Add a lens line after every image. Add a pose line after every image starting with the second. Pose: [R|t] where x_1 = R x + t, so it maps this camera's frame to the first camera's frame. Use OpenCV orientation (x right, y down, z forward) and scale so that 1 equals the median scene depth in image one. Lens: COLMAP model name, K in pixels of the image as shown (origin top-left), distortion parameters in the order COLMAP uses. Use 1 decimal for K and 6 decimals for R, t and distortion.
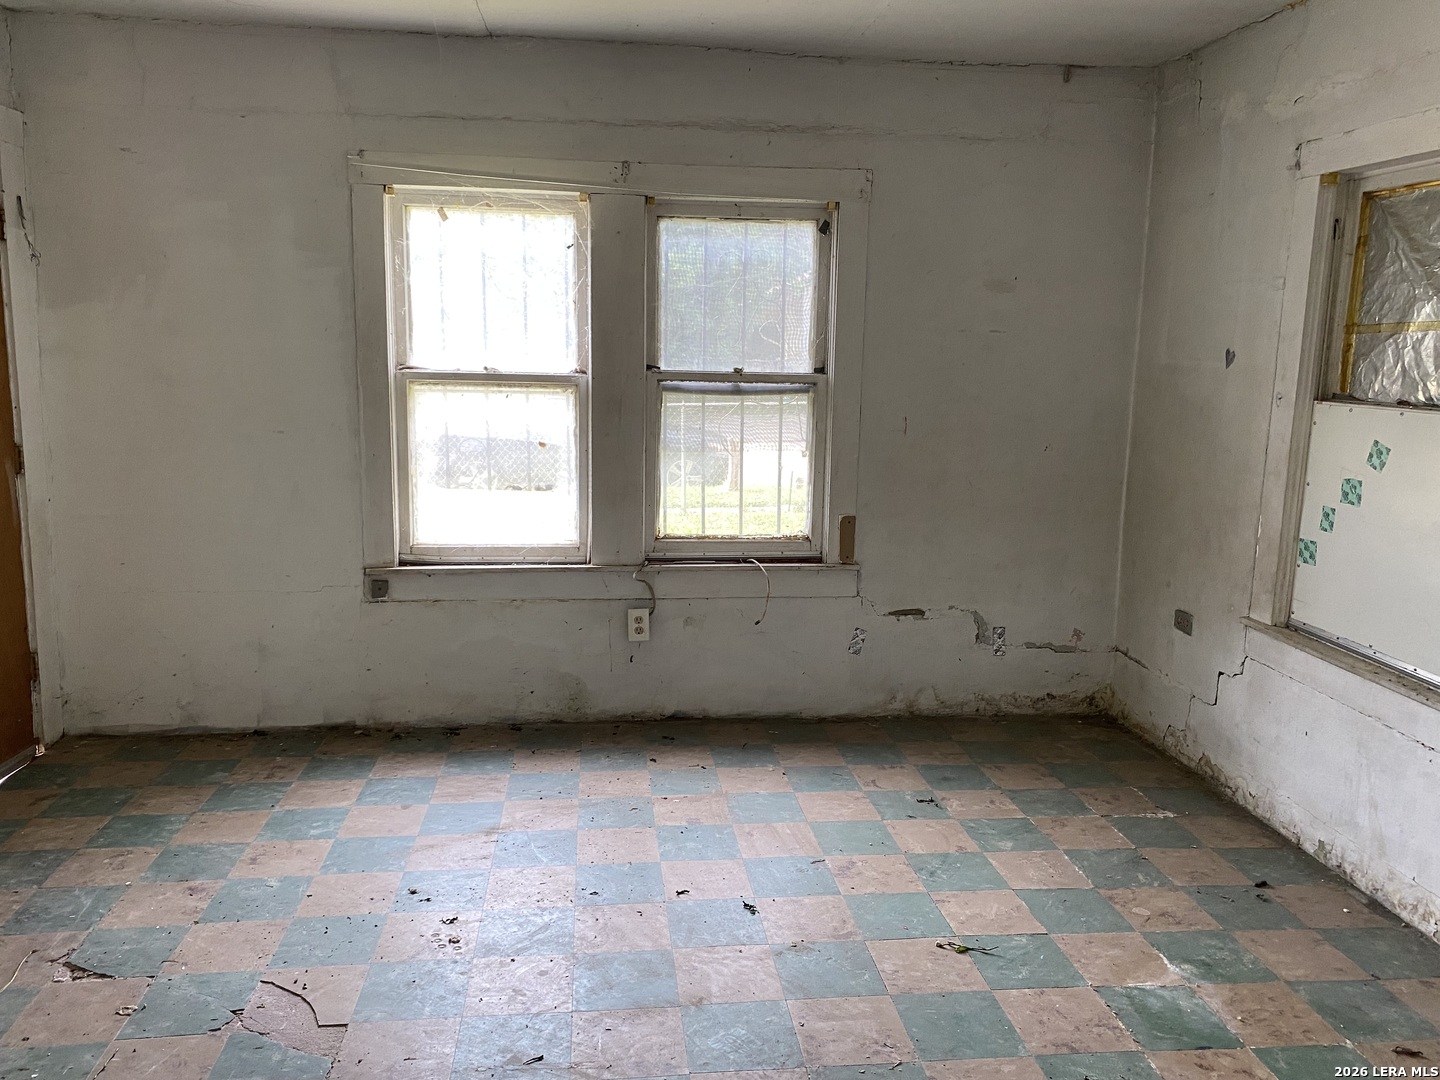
lens RADIAL K [[1080.7, 0, 717.1], [0, 1080.7, 546.9], [0, 0, 1]] dist [0.027582, -0.020992]
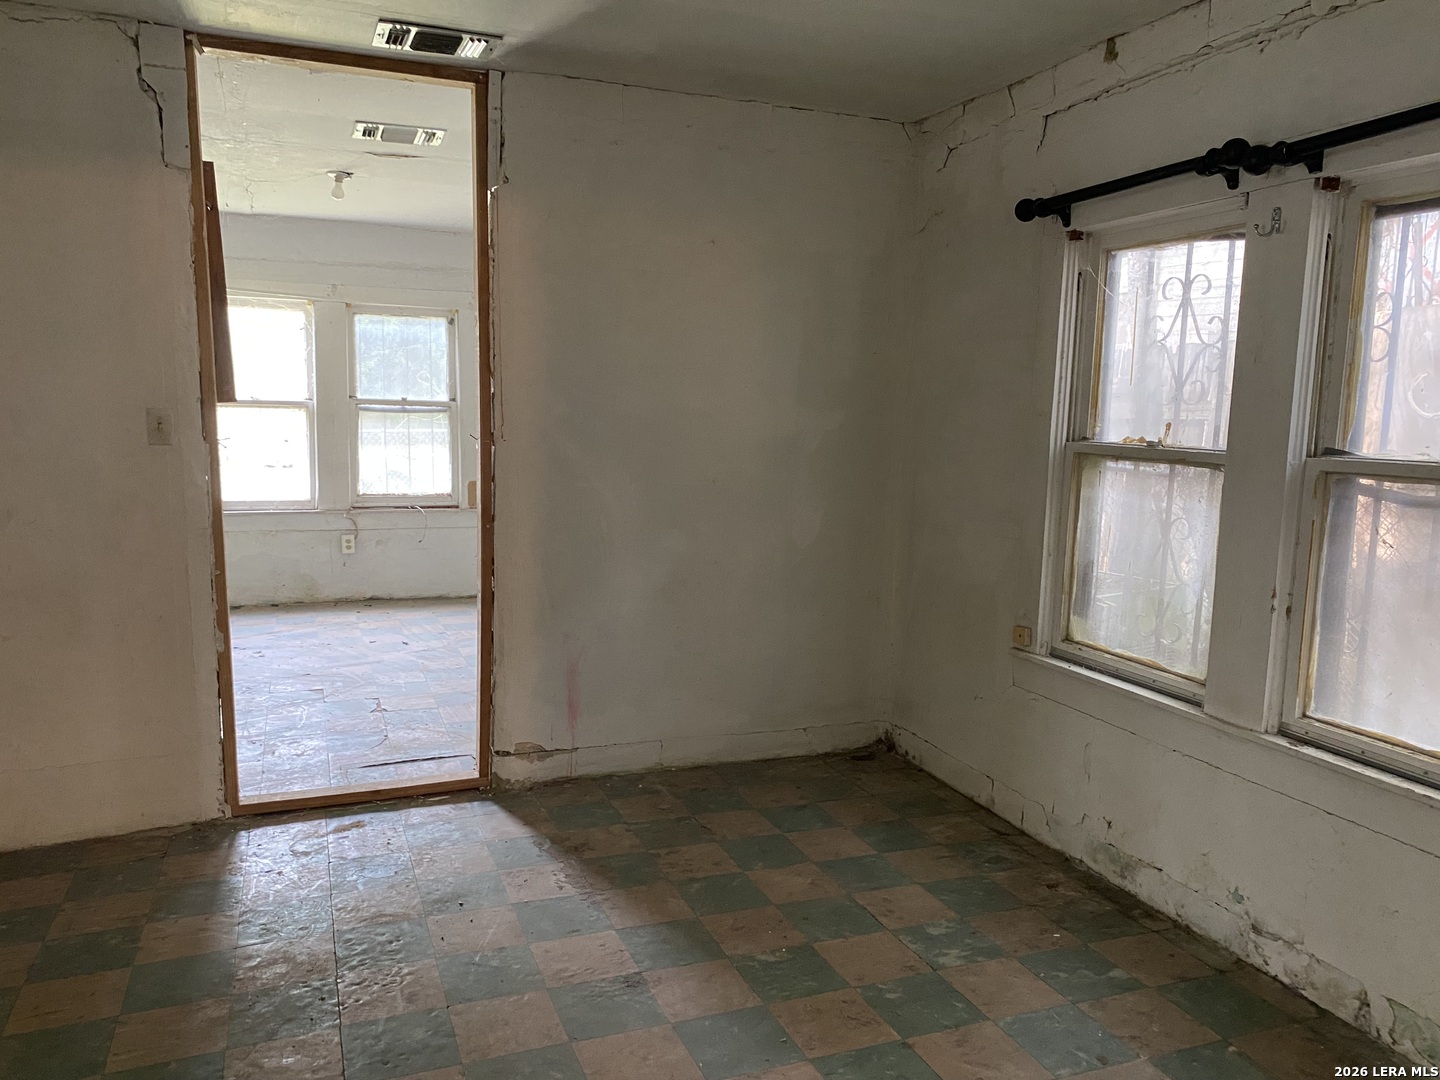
lens RADIAL K [[1080.7, 0, 730.0], [0, 1080.7, 539.1], [0, 0, 1]] dist [0.027582, -0.020992]
pose [[0.963640, -0.026364, 0.265900, 0.055705], [0.032610, 0.999286, -0.019100, 0.117039], [-0.265206, 0.027077, 0.963812, -0.844302]]
